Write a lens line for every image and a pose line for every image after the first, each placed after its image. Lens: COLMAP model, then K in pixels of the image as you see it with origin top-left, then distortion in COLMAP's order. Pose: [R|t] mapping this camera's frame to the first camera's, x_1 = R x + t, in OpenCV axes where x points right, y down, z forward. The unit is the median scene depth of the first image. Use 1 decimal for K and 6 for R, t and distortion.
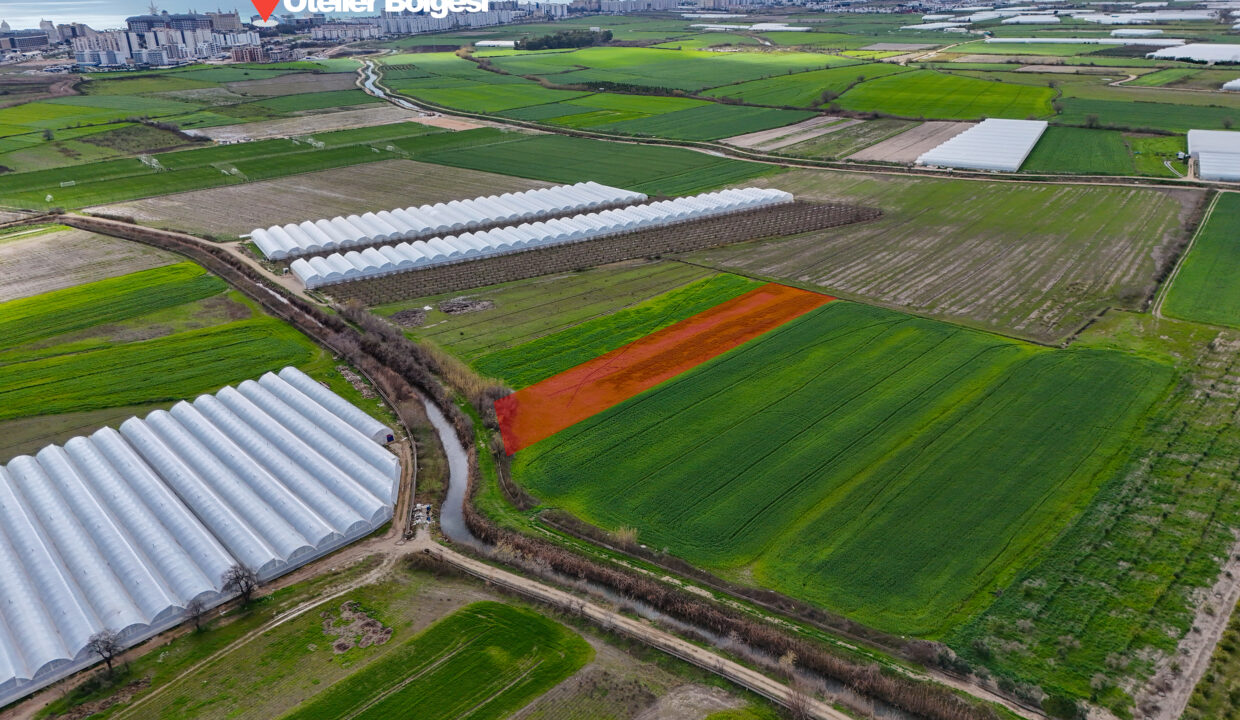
lens RADIAL K [[909.5, 0, 611.3], [0, 909.5, 363.5], [0, 0, 1]] dist [0.072656, -0.062834]
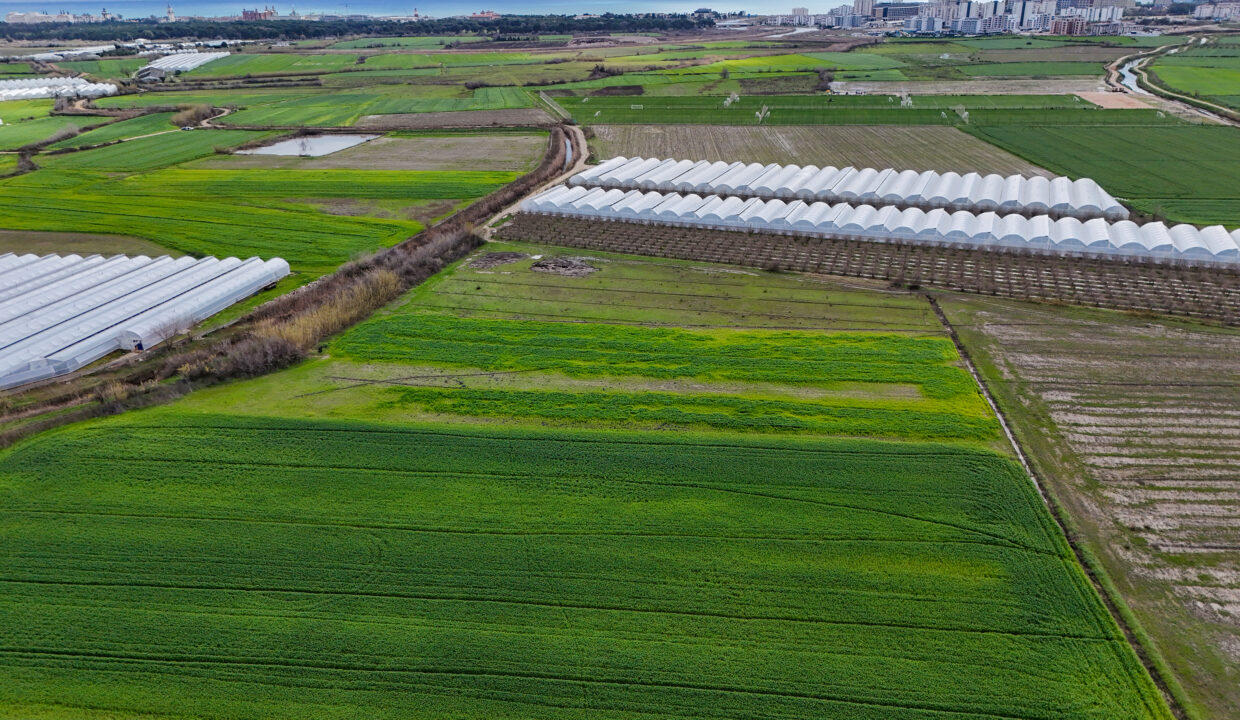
lens RADIAL K [[909.5, 0, 617.7], [0, 909.5, 351.8], [0, 0, 1]] dist [0.072656, -0.062834]
pose [[0.594723, 0.310905, -0.741379, 0.465411], [-0.313921, 0.938790, 0.141869, -0.122295], [0.740107, 0.148362, 0.655919, 0.577492]]
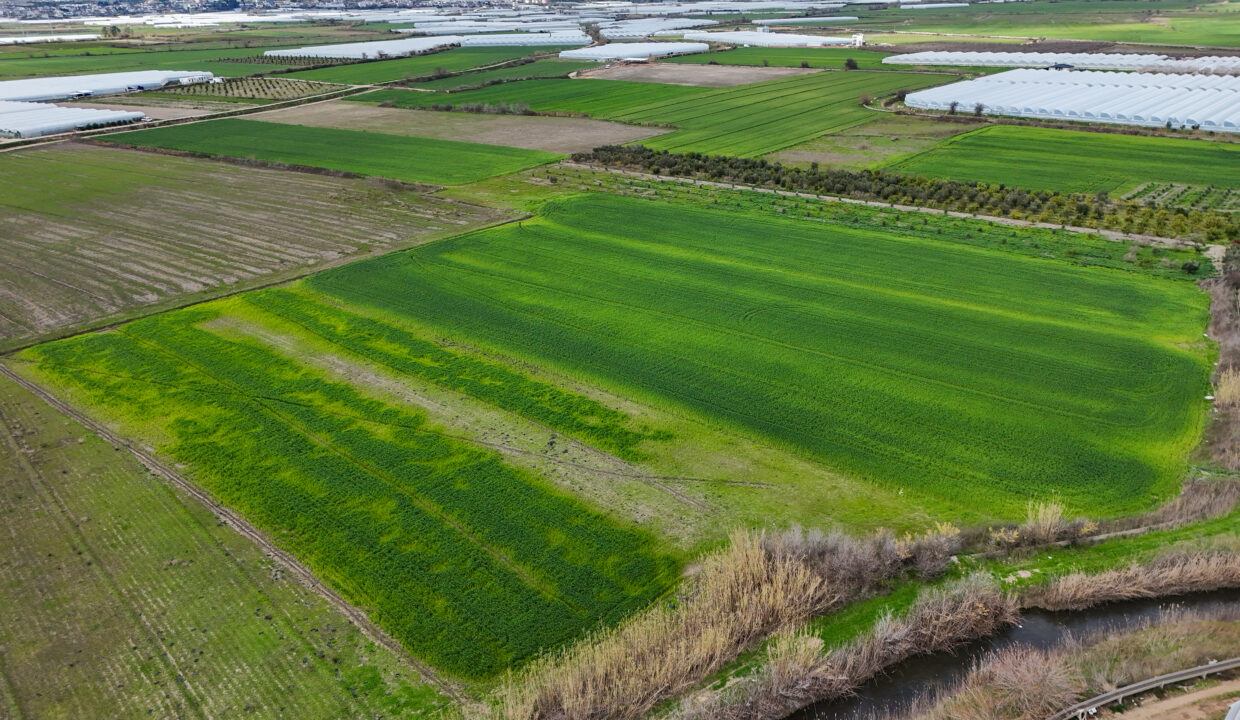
lens RADIAL K [[909.5, 0, 618.7], [0, 909.5, 360.4], [0, 0, 1]] dist [0.072656, -0.062834]
pose [[-0.059398, -0.349680, 0.934984, -0.347801], [0.411661, 0.844704, 0.342068, -0.147118], [-0.909399, 0.405215, 0.093776, 0.795575]]
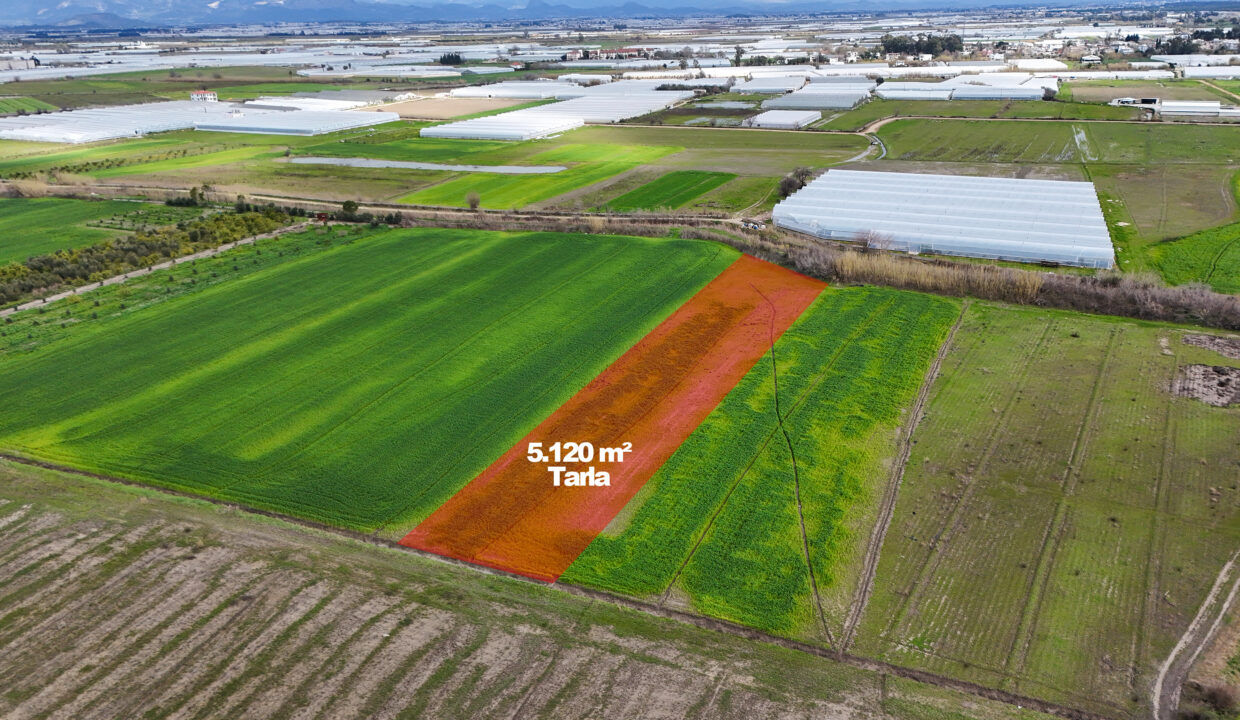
lens RADIAL K [[909.5, 0, 619.2], [0, 909.5, 361.7], [0, 0, 1]] dist [0.072656, -0.062834]
pose [[-0.936062, 0.168807, -0.308695, 0.273276], [-0.092485, 0.728474, 0.678802, -0.372556], [0.339463, 0.663950, -0.666284, 1.254366]]
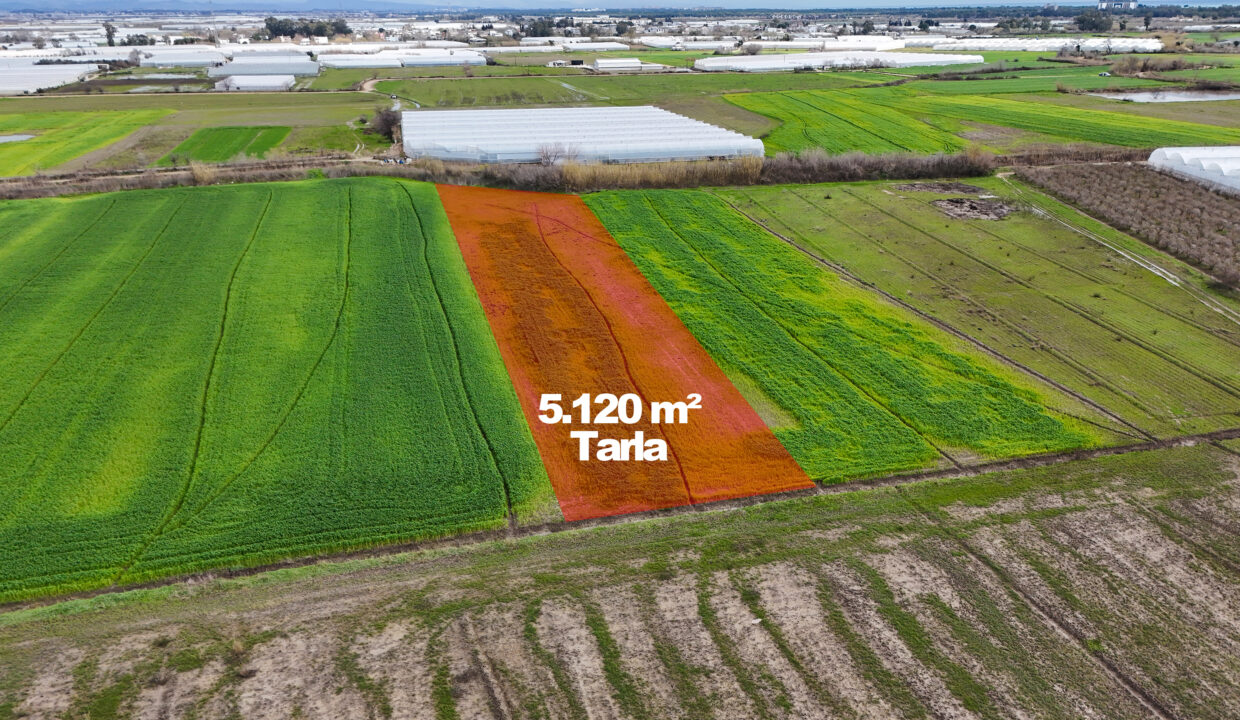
lens RADIAL K [[909.5, 0, 623.0], [0, 909.5, 359.8], [0, 0, 1]] dist [0.072656, -0.062834]
pose [[-0.519147, 0.337625, -0.785172, 0.409303], [-0.313071, 0.779698, 0.542270, -0.228875], [0.795281, 0.527333, -0.299078, 1.092932]]
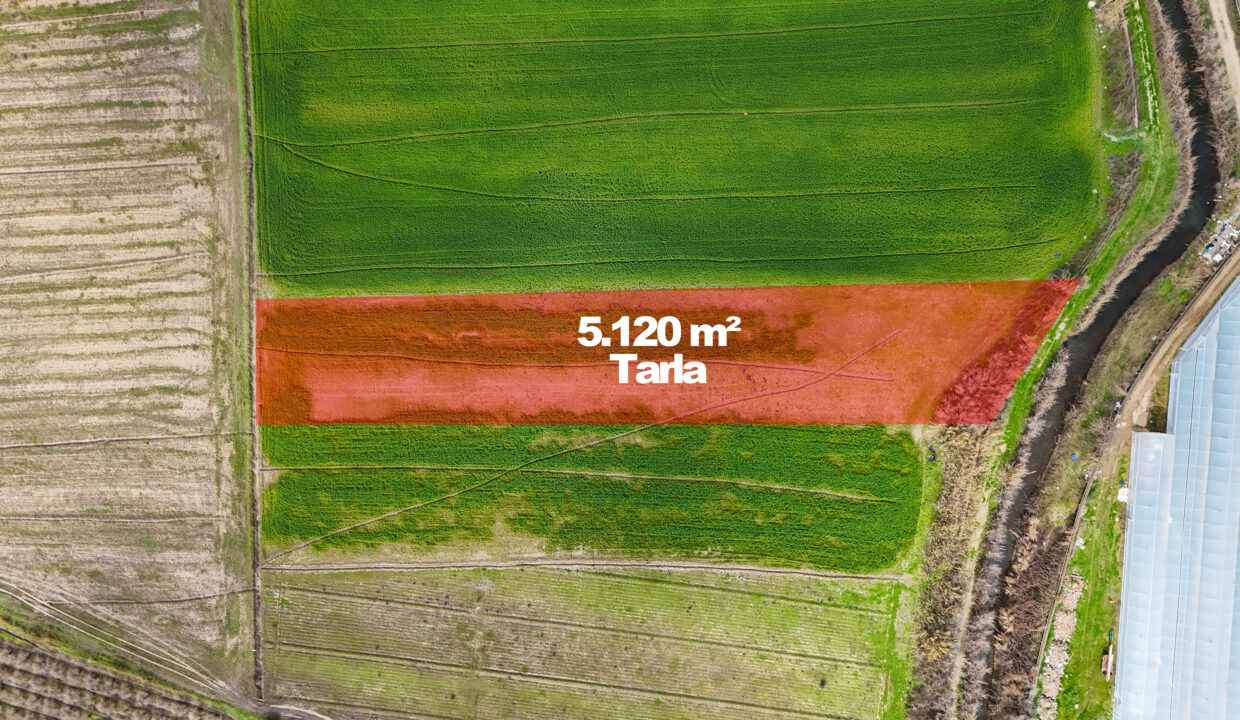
lens RADIAL K [[909.5, 0, 621.2], [0, 909.5, 355.8], [0, 0, 1]] dist [0.072656, -0.062834]
pose [[-0.703026, -0.710061, 0.039589, 0.047406], [0.331271, -0.277713, 0.901740, -0.523180], [-0.629296, 0.647062, 0.430462, 0.672604]]
